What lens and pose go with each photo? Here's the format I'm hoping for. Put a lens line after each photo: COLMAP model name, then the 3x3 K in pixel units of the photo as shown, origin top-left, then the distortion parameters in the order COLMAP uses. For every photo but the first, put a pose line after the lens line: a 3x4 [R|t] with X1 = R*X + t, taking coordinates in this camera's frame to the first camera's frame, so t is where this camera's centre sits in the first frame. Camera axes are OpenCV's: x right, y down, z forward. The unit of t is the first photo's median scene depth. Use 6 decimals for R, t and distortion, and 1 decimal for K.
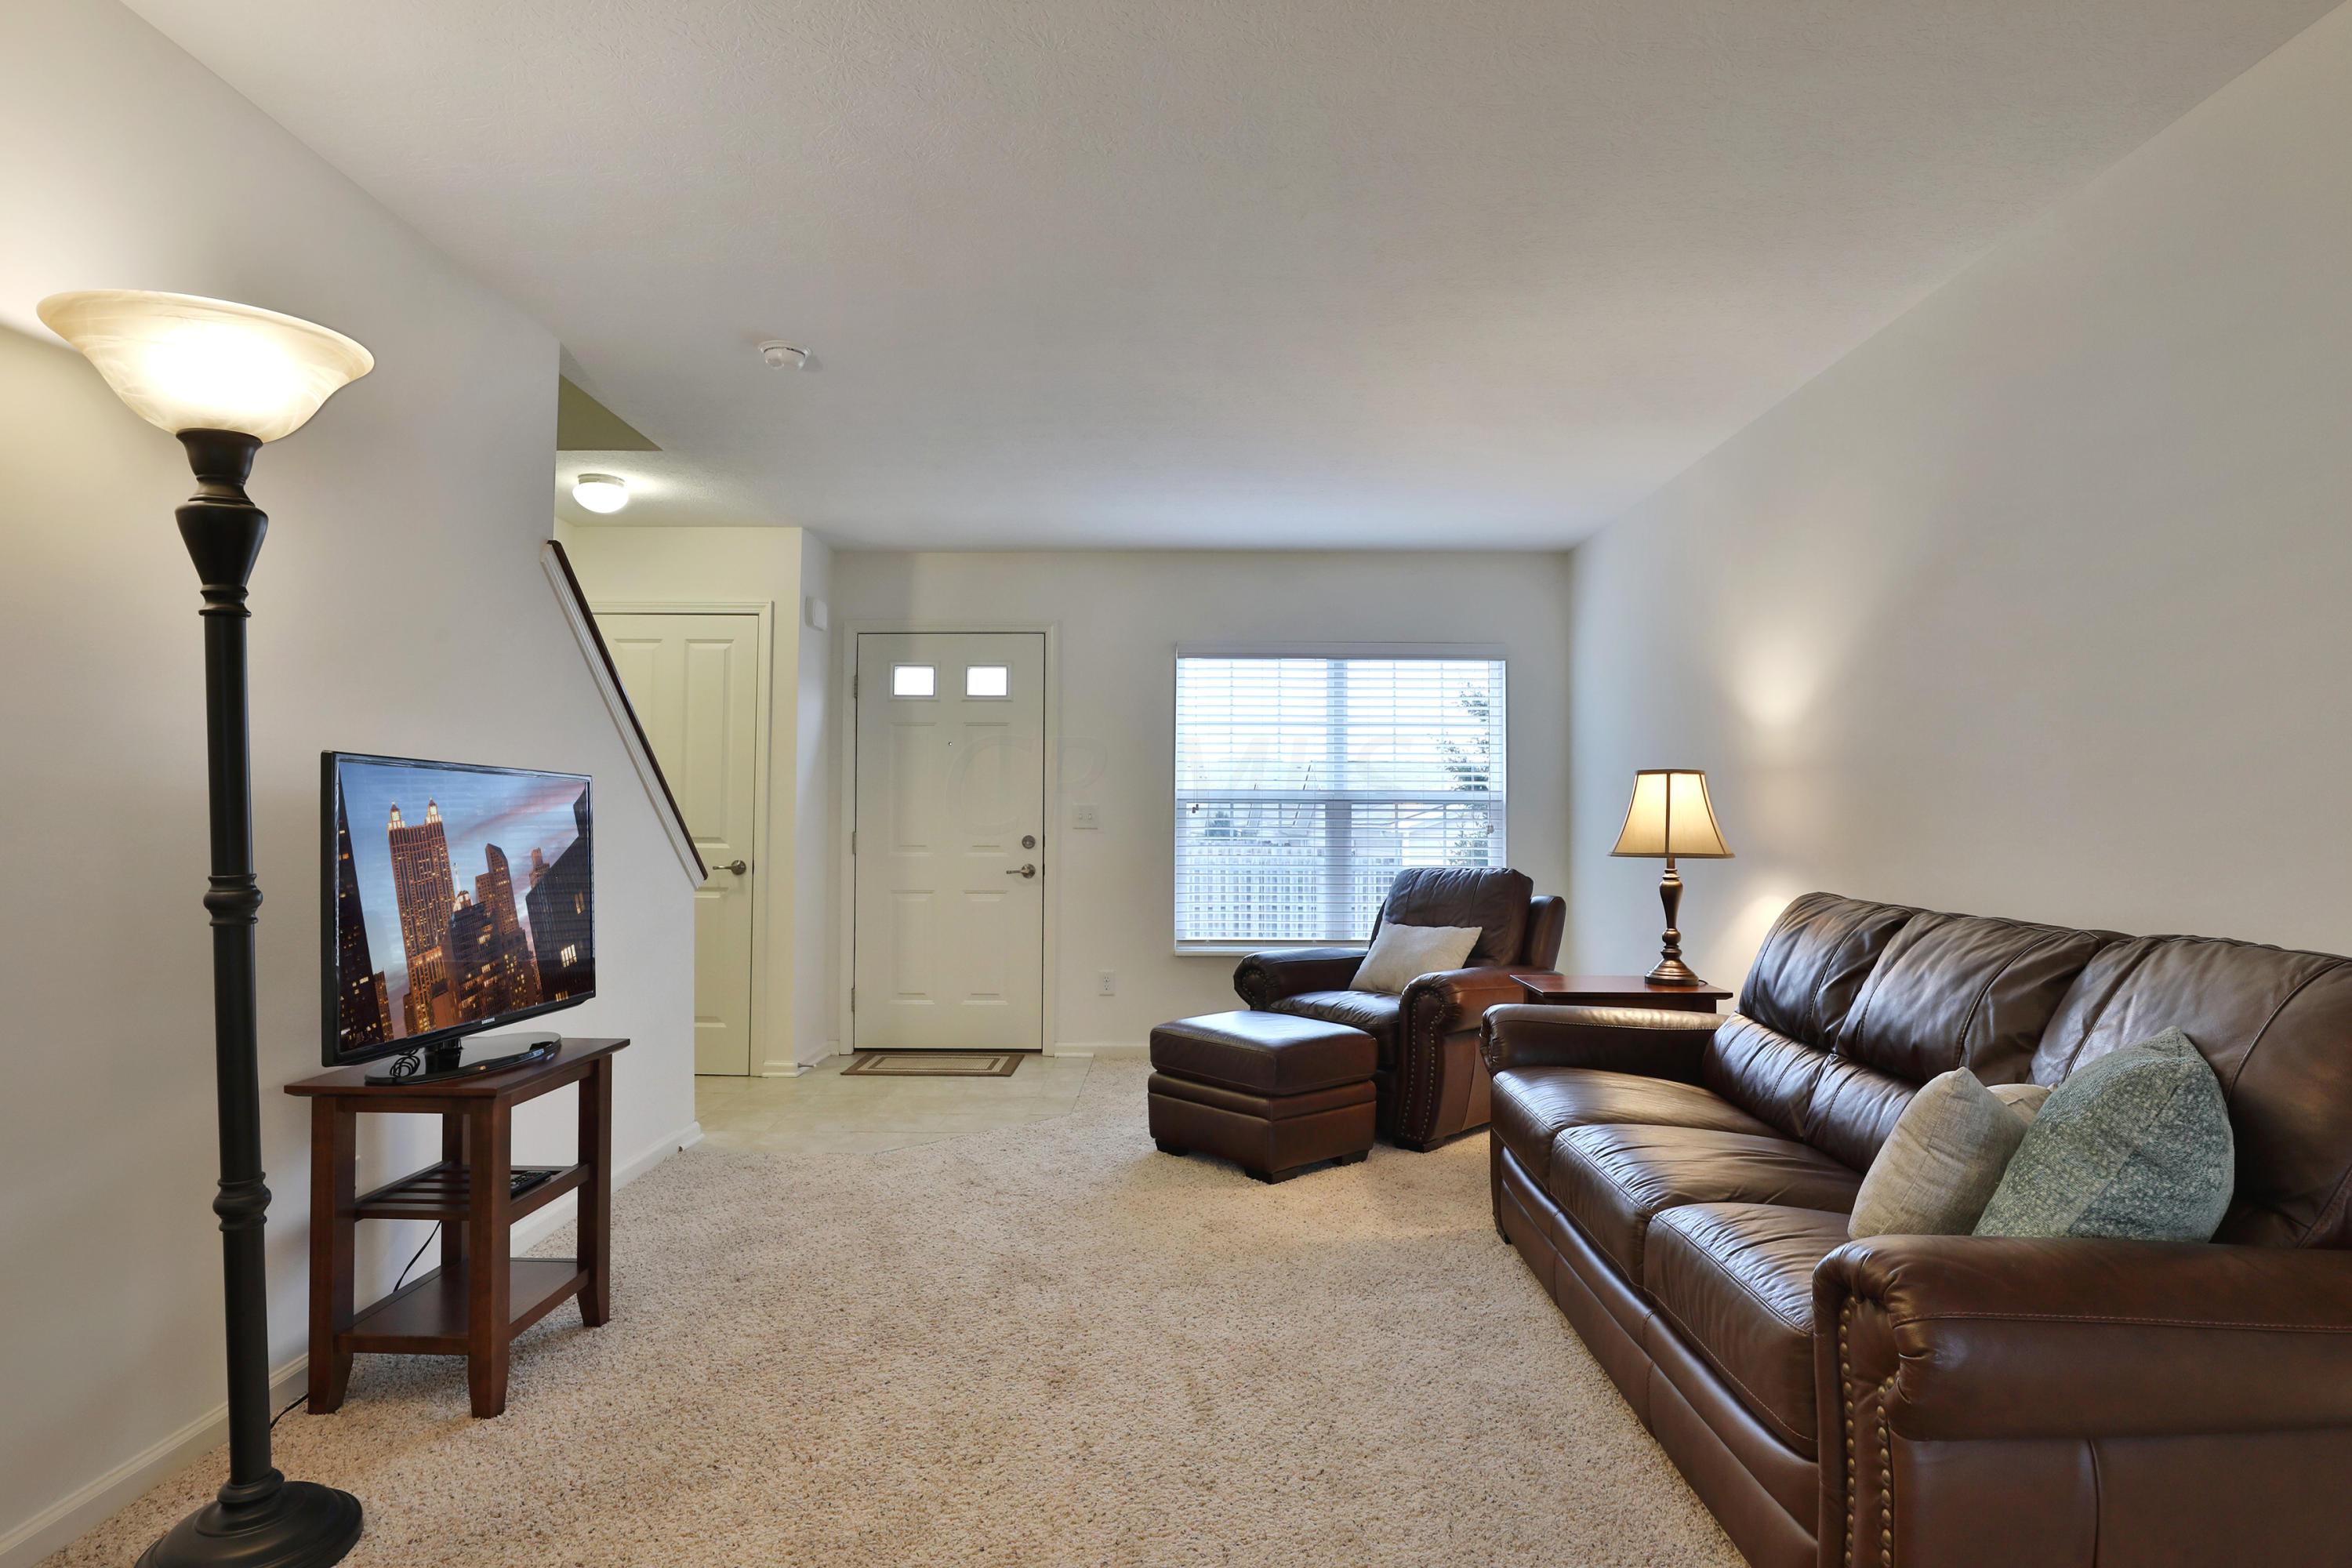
lens RADIAL K [[1267.6, 0, 1169.5], [0, 1267.6, 796.2], [0, 0, 1]] dist [-0.033163, 0.004708]
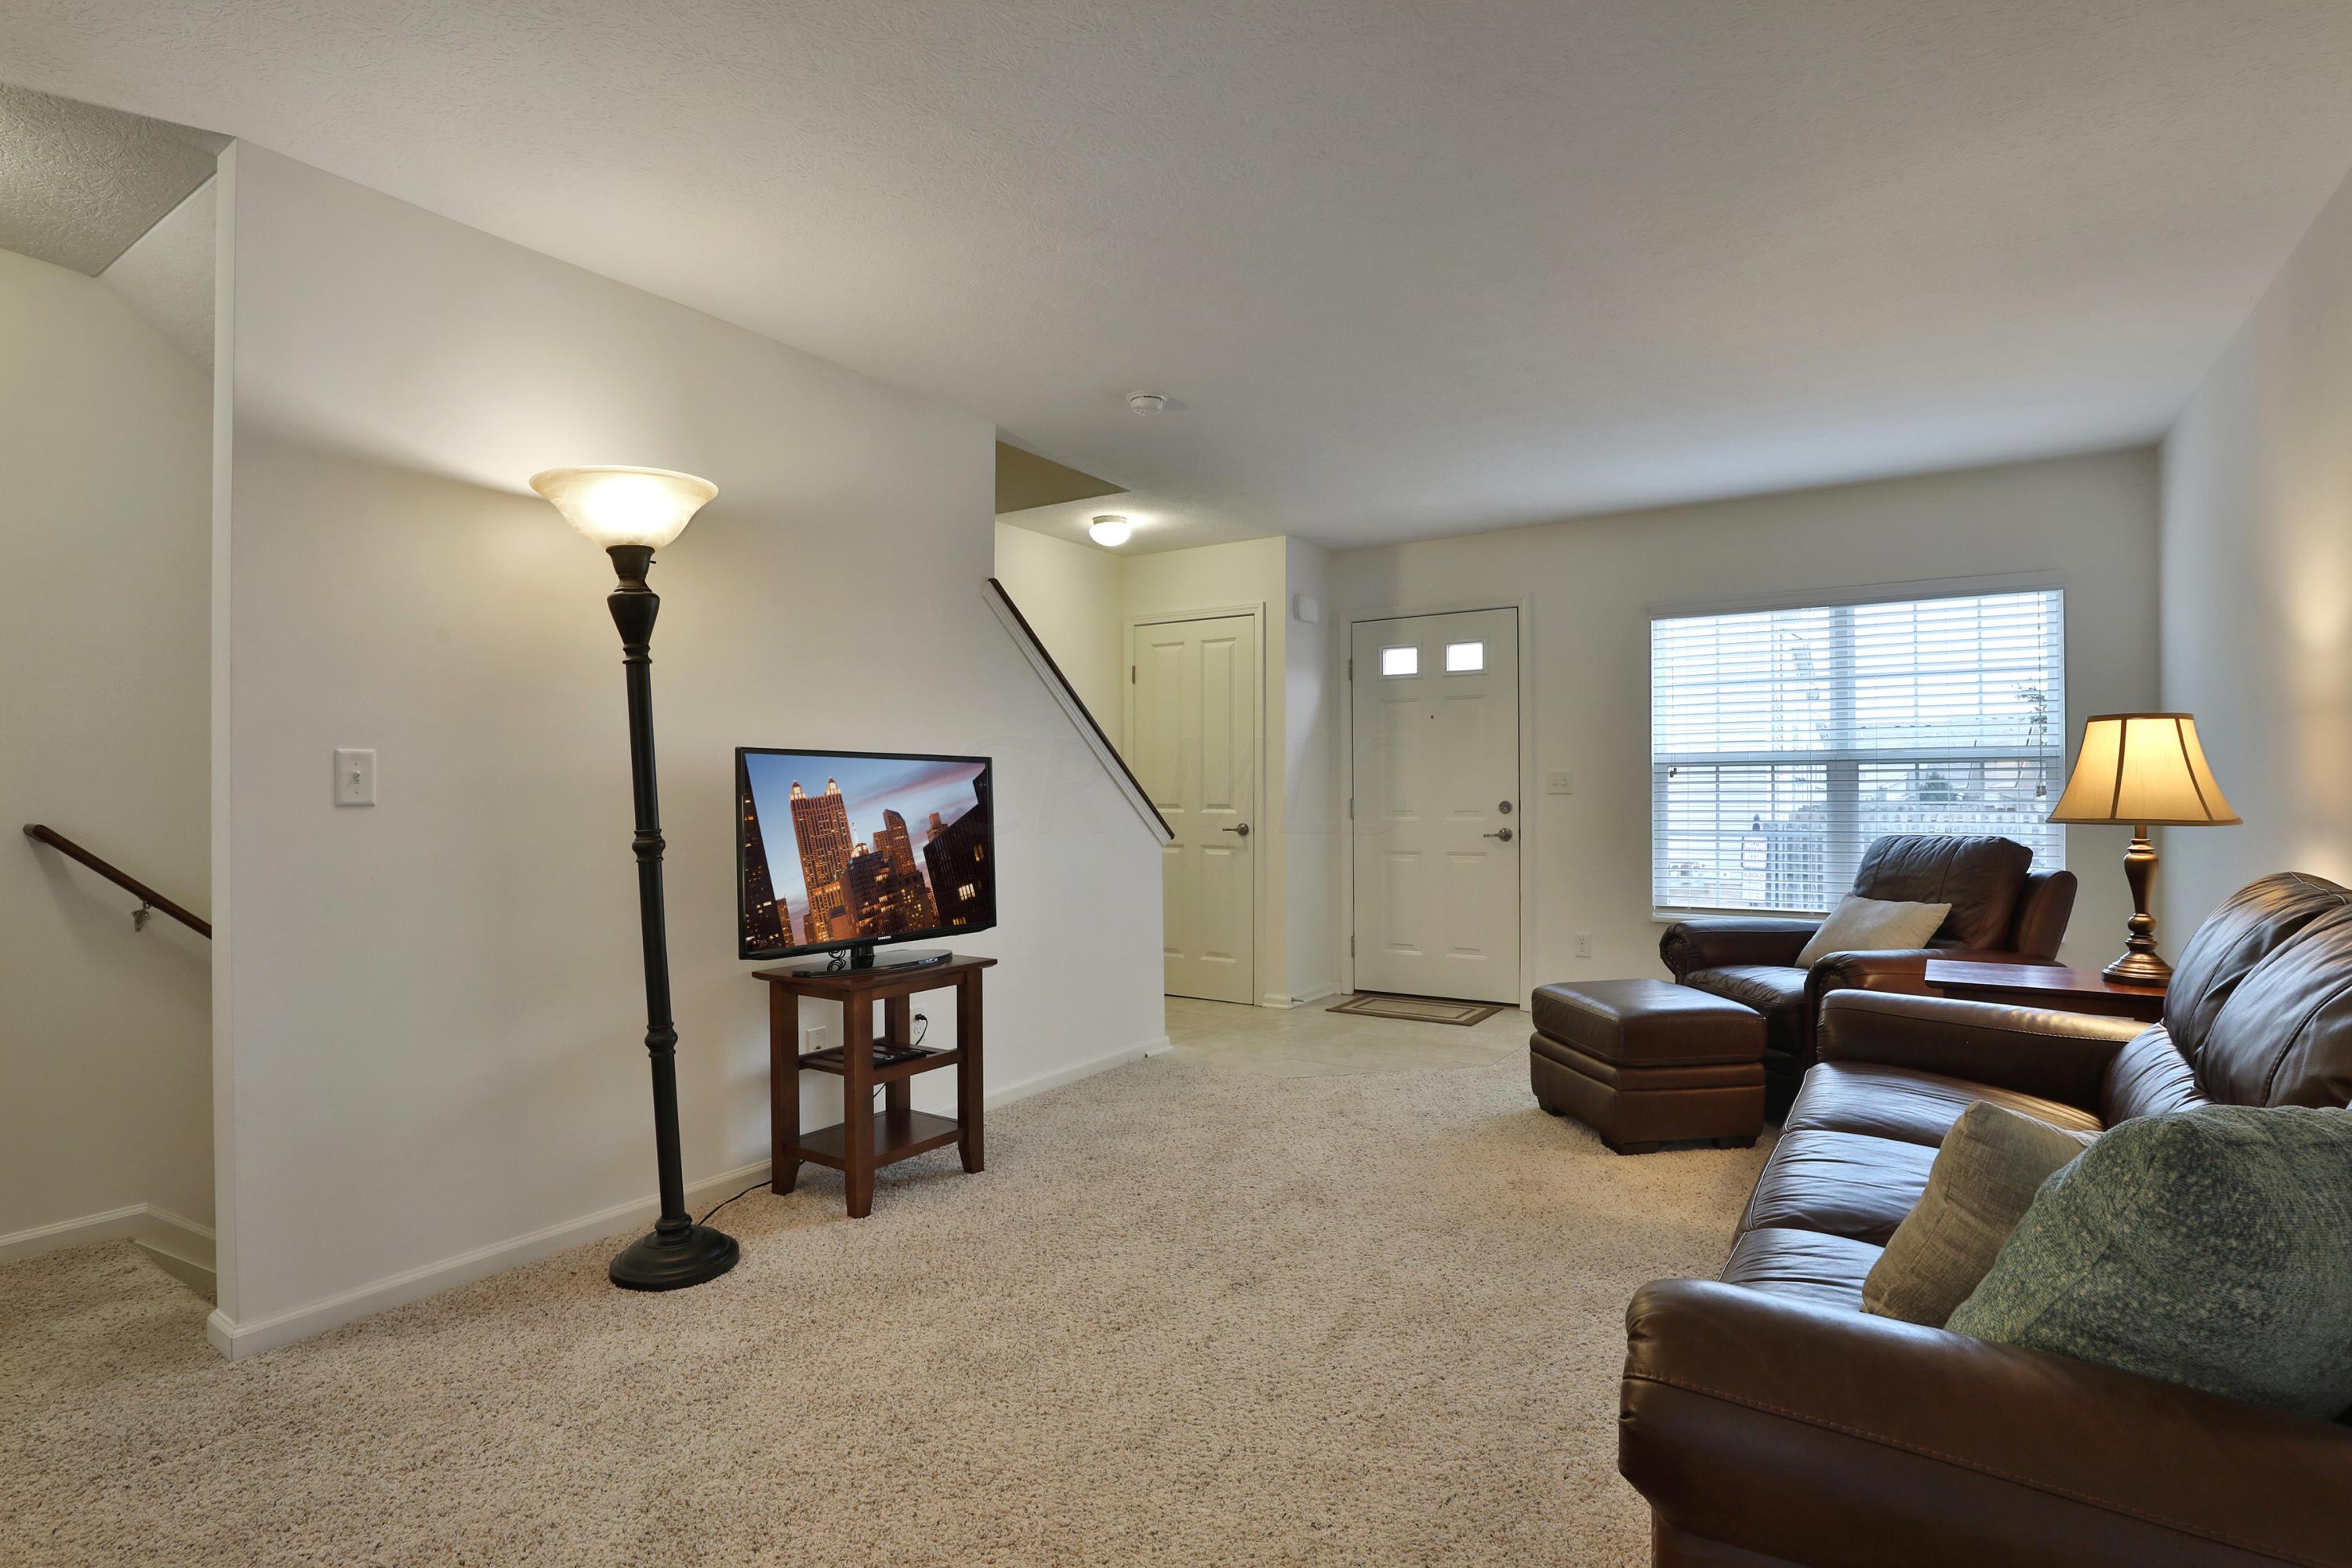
lens RADIAL K [[1156.5, 0, 1174.5], [0, 1156.5, 789.0], [0, 0, 1]] dist [-0.034513, 0.009446]
pose [[0.840542, -0.010739, -0.541640, 0.381999], [0.021475, 0.999678, 0.013506, 0.004967], [0.541321, -0.022984, 0.840502, 0.099865]]
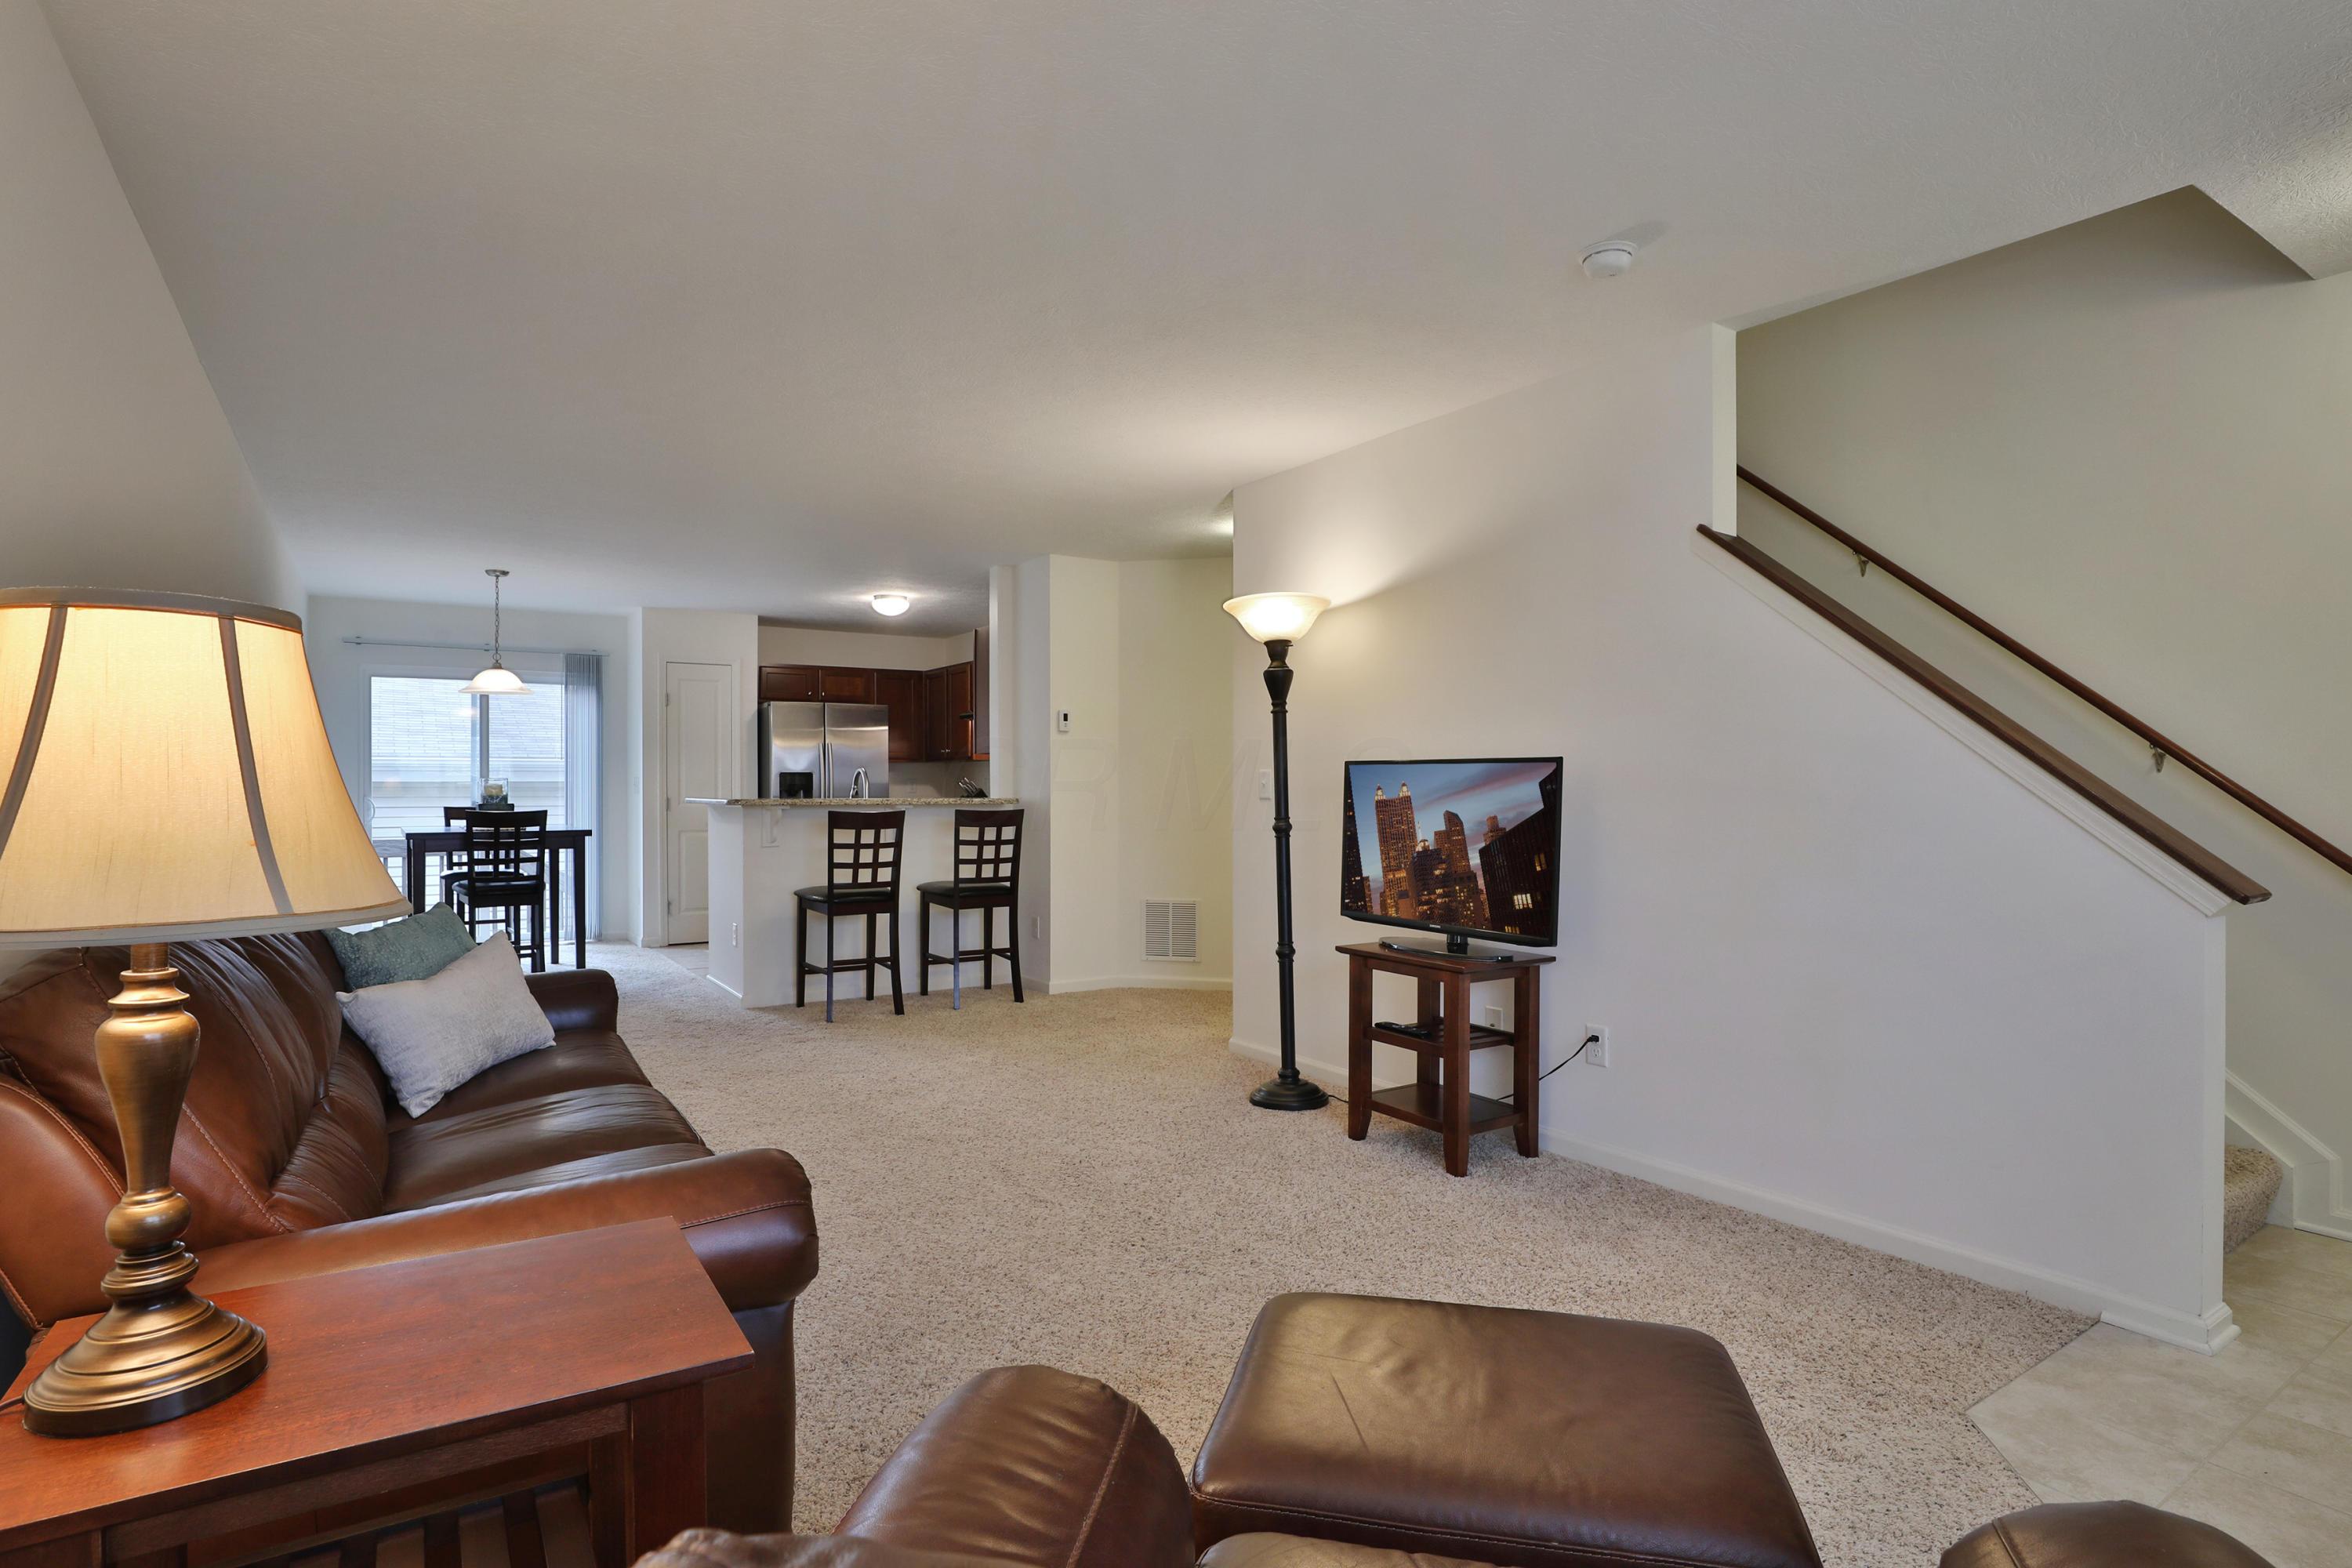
lens RADIAL K [[1192.2, 0, 1167.1], [0, 1192.2, 777.8], [0, 0, 1]] dist [-0.005738, -0.000642]
pose [[-0.826807, -0.010966, -0.562378, 0.504044], [0.009038, 0.999422, -0.032776, 0.039617], [0.562412, -0.032183, -0.826230, 1.857791]]
